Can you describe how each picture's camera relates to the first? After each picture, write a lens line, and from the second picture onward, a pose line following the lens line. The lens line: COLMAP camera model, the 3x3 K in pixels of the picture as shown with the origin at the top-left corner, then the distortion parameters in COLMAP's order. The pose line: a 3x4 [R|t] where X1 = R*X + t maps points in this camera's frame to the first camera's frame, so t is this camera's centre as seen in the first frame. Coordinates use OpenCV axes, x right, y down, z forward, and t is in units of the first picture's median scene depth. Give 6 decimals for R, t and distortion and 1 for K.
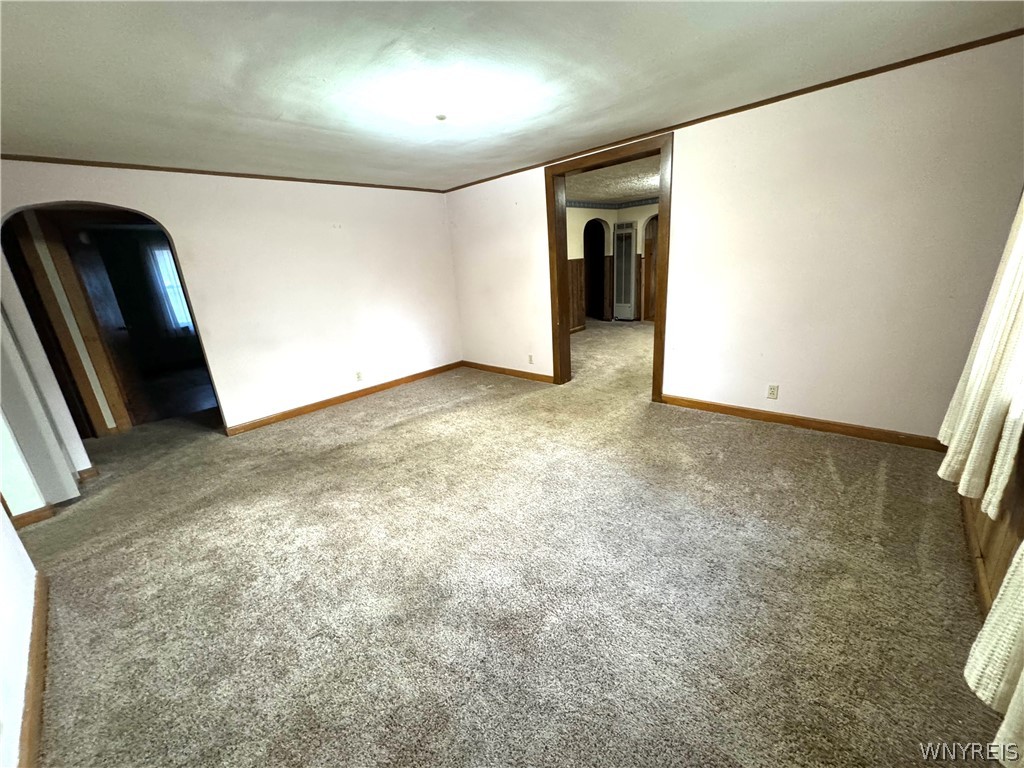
lens RADIAL K [[411.1, 0, 512.2], [0, 411.1, 383.3], [0, 0, 1]] dist [0.000155, -0.000813]
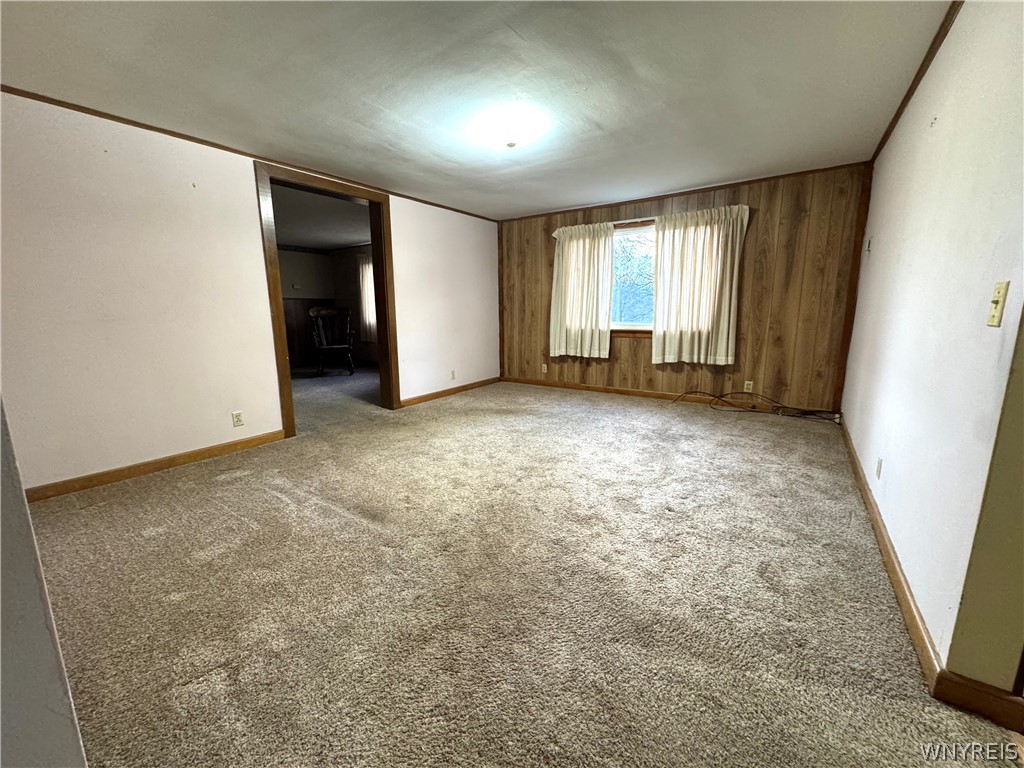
lens RADIAL K [[411.1, 0, 511.6], [0, 411.1, 380.2], [0, 0, 1]] dist [0.000155, -0.000813]
pose [[-0.150305, -0.097468, 0.983823, -1.183925], [0.305709, 0.941775, 0.140007, -0.134149], [-0.940186, 0.321807, -0.111757, 1.120691]]
